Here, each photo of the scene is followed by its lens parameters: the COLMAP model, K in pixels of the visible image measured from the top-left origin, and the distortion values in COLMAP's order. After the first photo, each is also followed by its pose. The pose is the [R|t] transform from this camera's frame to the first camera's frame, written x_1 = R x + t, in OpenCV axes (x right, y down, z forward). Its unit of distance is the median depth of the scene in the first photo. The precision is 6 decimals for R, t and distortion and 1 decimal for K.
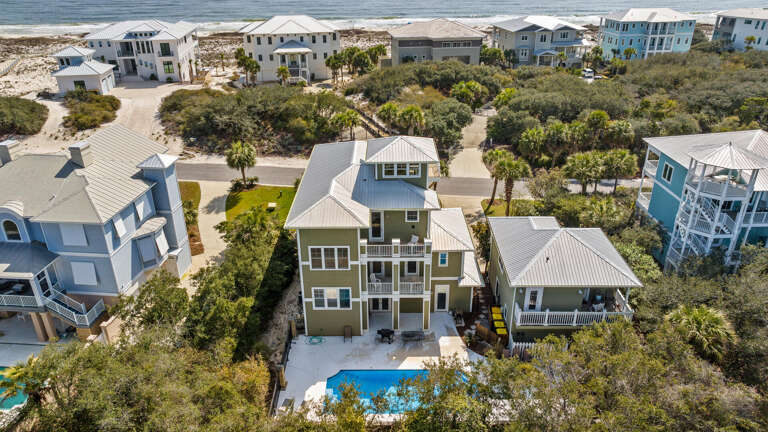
lens RADIAL K [[538.2, 0, 384.0], [0, 538.2, 211.4], [0, 0, 1]] dist [-0.024118, 0.002213]
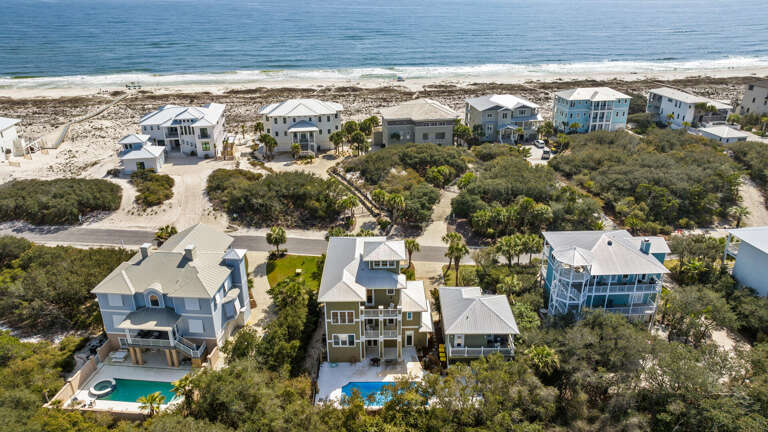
lens RADIAL K [[534.3, 0, 384.0], [0, 534.3, 216.0], [0, 0, 1]] dist [-0.021373, -0.000416]
pose [[0.999942, -0.003662, 0.010080, 0.013748], [0.003935, 0.999623, -0.027189, -0.167632], [-0.009976, 0.027227, 0.999579, -0.636827]]
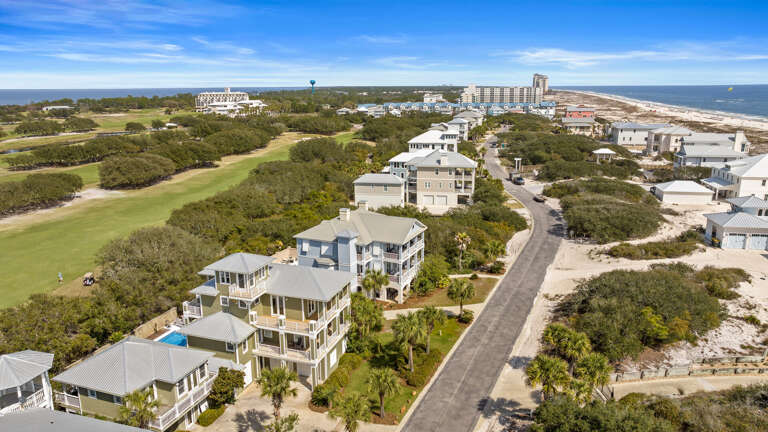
lens RADIAL K [[534.3, 0, 384.0], [0, 534.3, 216.0], [0, 0, 1]] dist [-0.021373, -0.000416]
pose [[-0.336420, 0.228806, -0.913493, 1.073609], [-0.390048, 0.849060, 0.356314, -0.803720], [0.857137, 0.476178, -0.196395, 1.454619]]
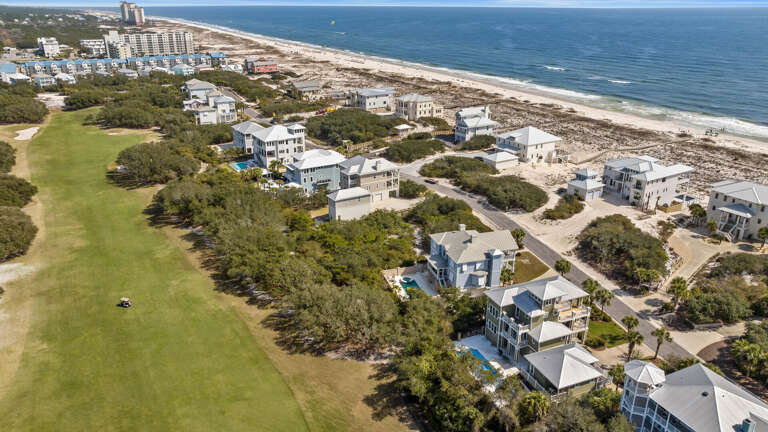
lens RADIAL K [[538.2, 0, 384.0], [0, 538.2, 211.4], [0, 0, 1]] dist [-0.024118, 0.002213]
pose [[0.378931, 0.334202, -0.862972, 1.561074], [-0.392823, 0.902421, 0.176991, -0.528597], [0.837915, 0.271928, 0.473237, -0.716696]]
